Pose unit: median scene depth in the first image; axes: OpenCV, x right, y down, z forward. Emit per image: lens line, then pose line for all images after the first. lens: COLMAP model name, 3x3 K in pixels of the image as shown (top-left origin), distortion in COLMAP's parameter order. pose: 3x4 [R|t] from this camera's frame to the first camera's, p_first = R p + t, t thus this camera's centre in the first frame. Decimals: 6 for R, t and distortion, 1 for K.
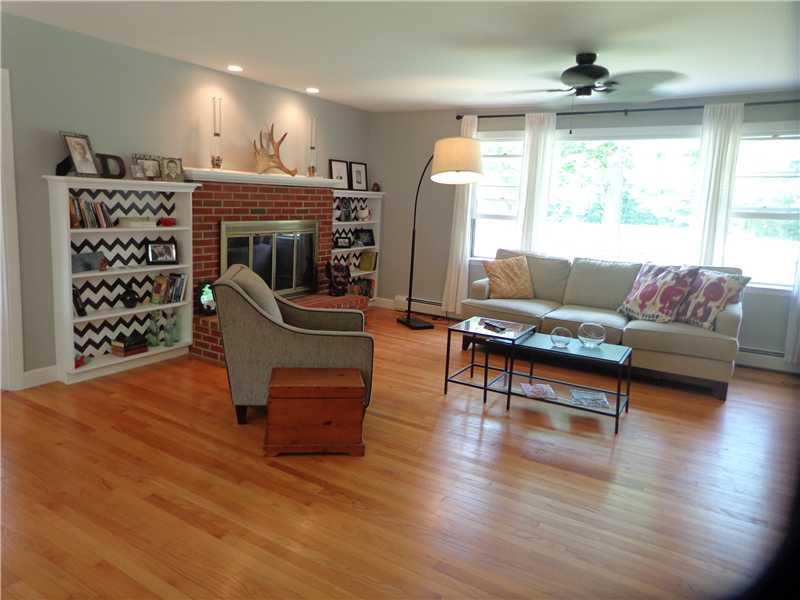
lens RADIAL K [[577.0, 0, 374.4], [0, 577.0, 298.3], [0, 0, 1]] dist [0.015634, 0.001924]
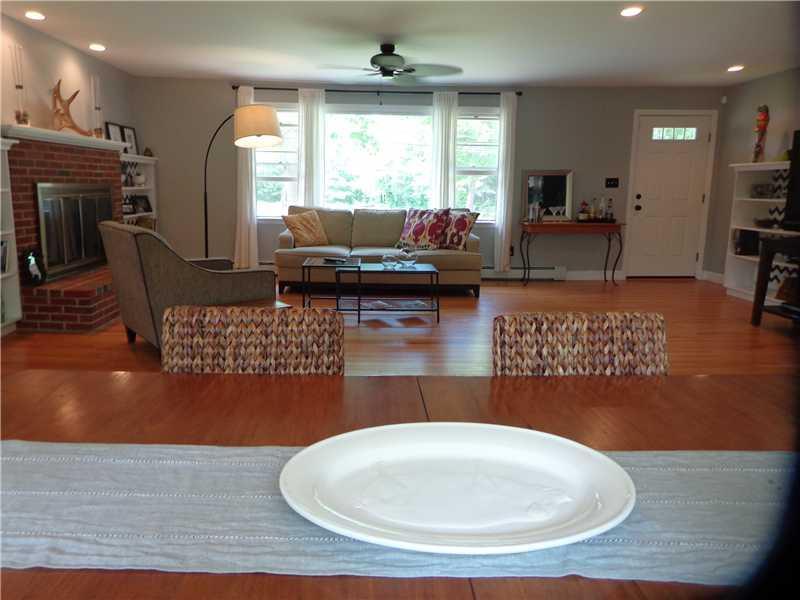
lens RADIAL K [[575.9, 0, 371.1], [0, 575.9, 288.6], [0, 0, 1]] dist [0.029599, 0.000944]
pose [[0.837893, -0.117819, 0.532967, -0.336284], [0.106995, 0.992936, 0.051290, 0.043975], [-0.535245, 0.014049, 0.844580, -0.067460]]
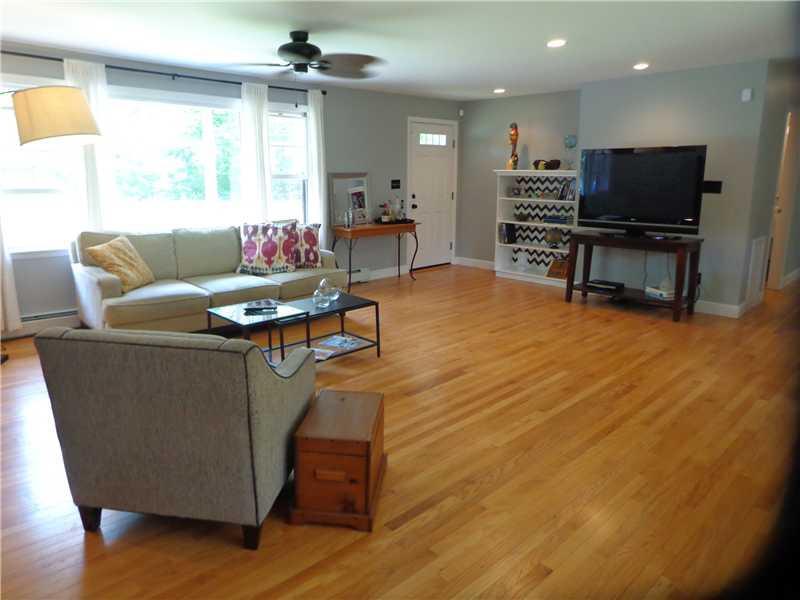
lens RADIAL K [[575.9, 0, 371.1], [0, 575.9, 288.6], [0, 0, 1]] dist [0.029599, 0.000944]
pose [[0.233698, -0.234161, 0.943691, -0.544764], [0.167121, 0.965797, 0.198260, -0.121313], [-0.957839, 0.111378, 0.264838, 0.497423]]
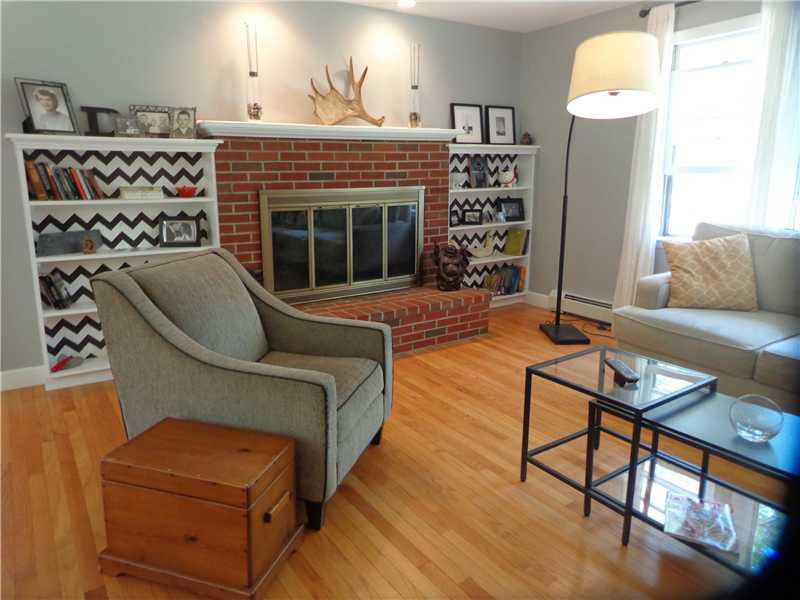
lens RADIAL K [[575.9, 0, 371.1], [0, 575.9, 288.6], [0, 0, 1]] dist [0.029599, 0.000944]
pose [[0.907650, 0.038726, -0.417937, 0.192518], [-0.029890, 0.999170, 0.027669, -0.028977], [0.418662, -0.012622, 0.908054, 0.373770]]
